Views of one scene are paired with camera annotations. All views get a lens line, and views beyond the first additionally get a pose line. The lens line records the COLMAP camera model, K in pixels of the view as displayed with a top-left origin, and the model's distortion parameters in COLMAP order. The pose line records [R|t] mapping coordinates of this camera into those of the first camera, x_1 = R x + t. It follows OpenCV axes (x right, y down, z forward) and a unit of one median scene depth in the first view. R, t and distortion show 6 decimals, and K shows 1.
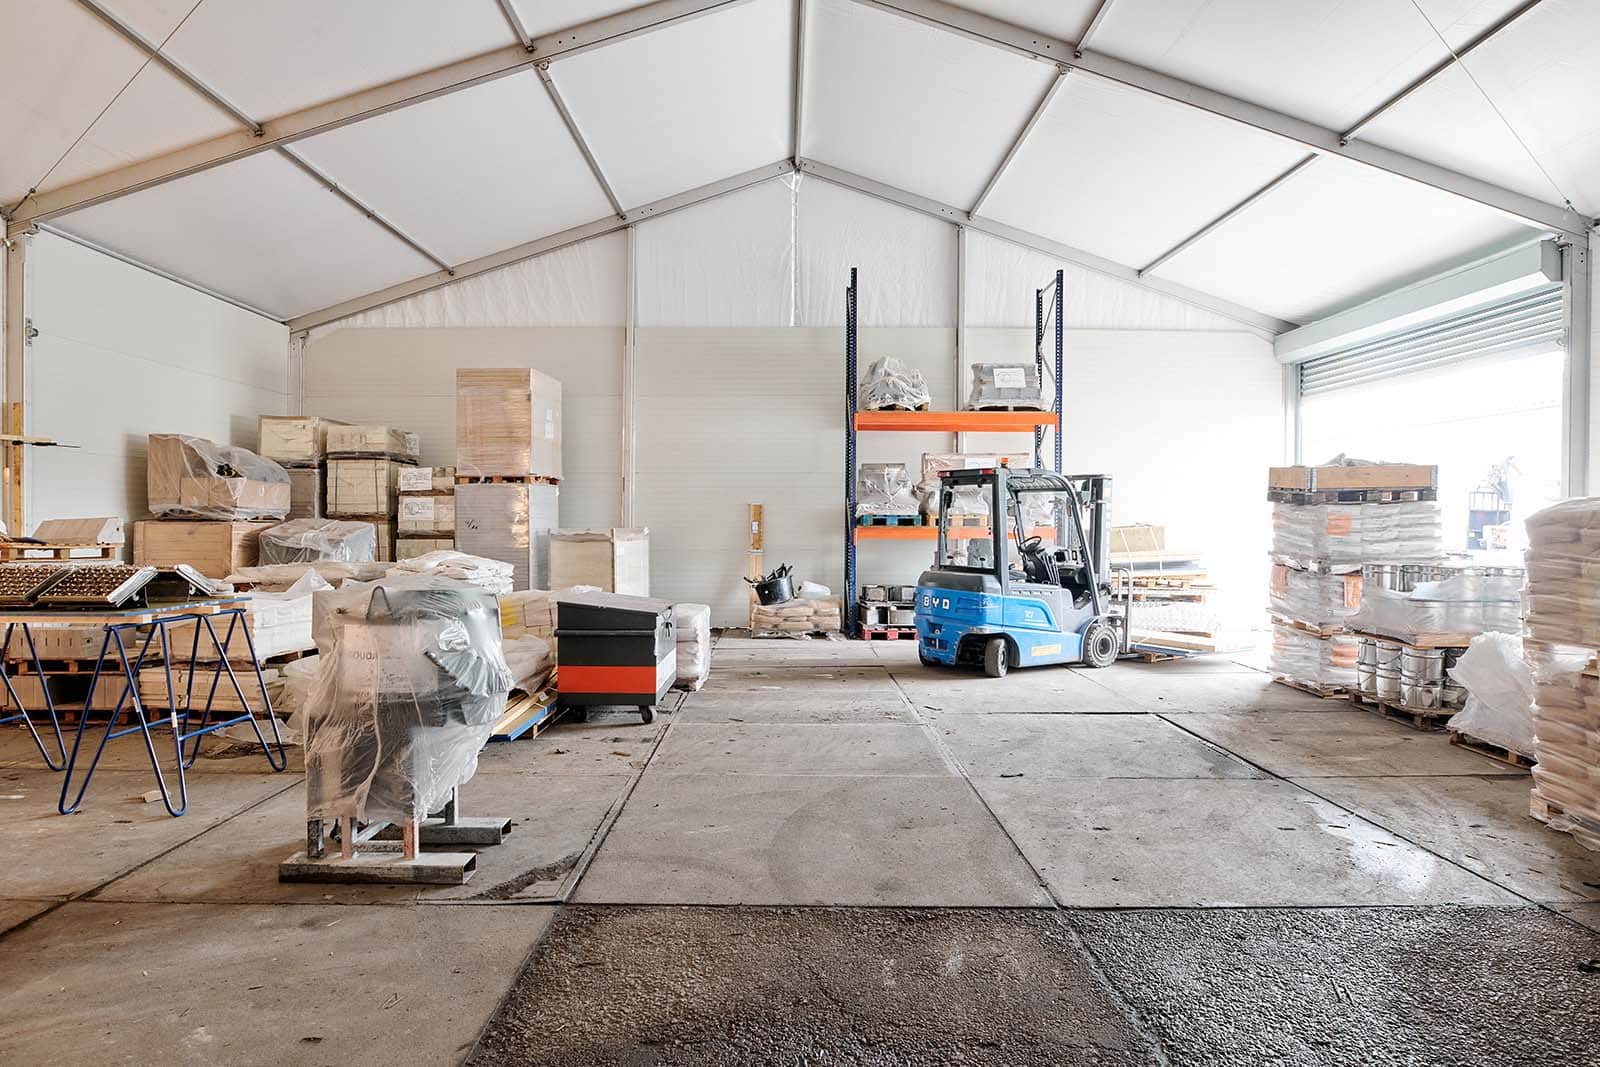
lens RADIAL K [[957.2, 0, 791.3], [0, 957.2, 530.2], [0, 0, 1]] dist [-0.023039, -0.000128]
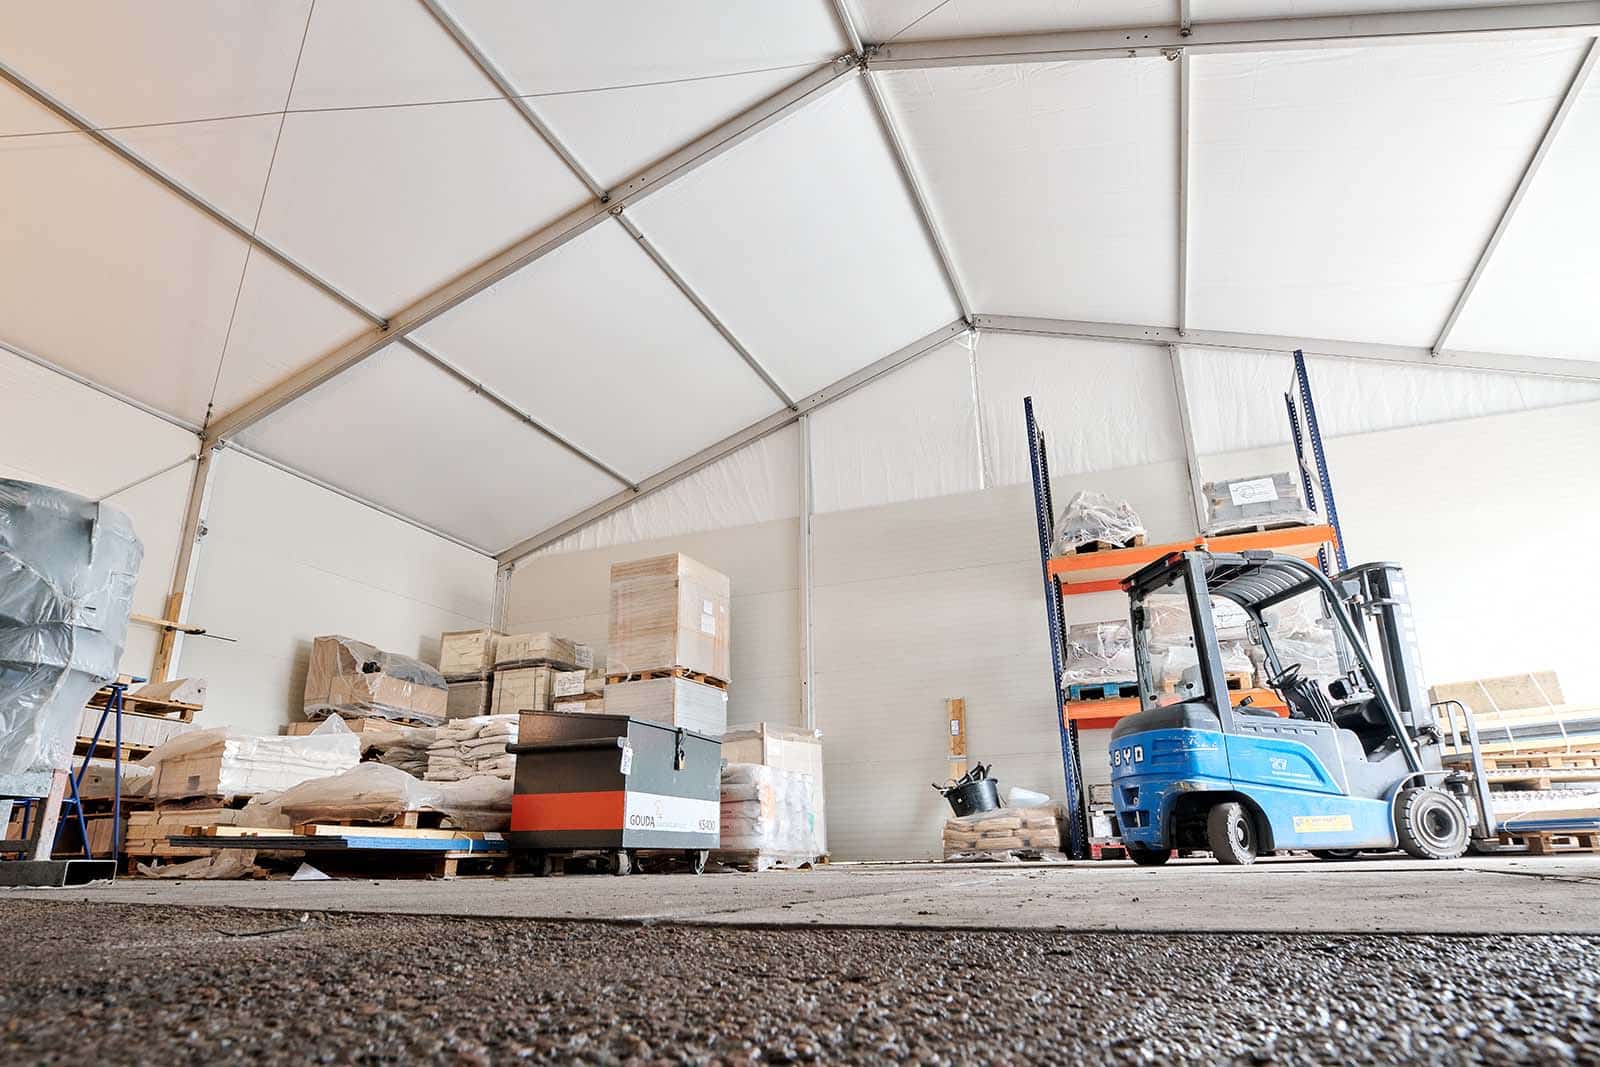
lens RADIAL K [[957.2, 0, 791.3], [0, 957.2, 530.2], [0, 0, 1]] dist [-0.023039, -0.000128]
pose [[0.922095, -0.142511, -0.359765, 0.165132], [0.010891, 0.938904, -0.344008, 0.129964], [0.386809, 0.313289, 0.867311, 0.223908]]
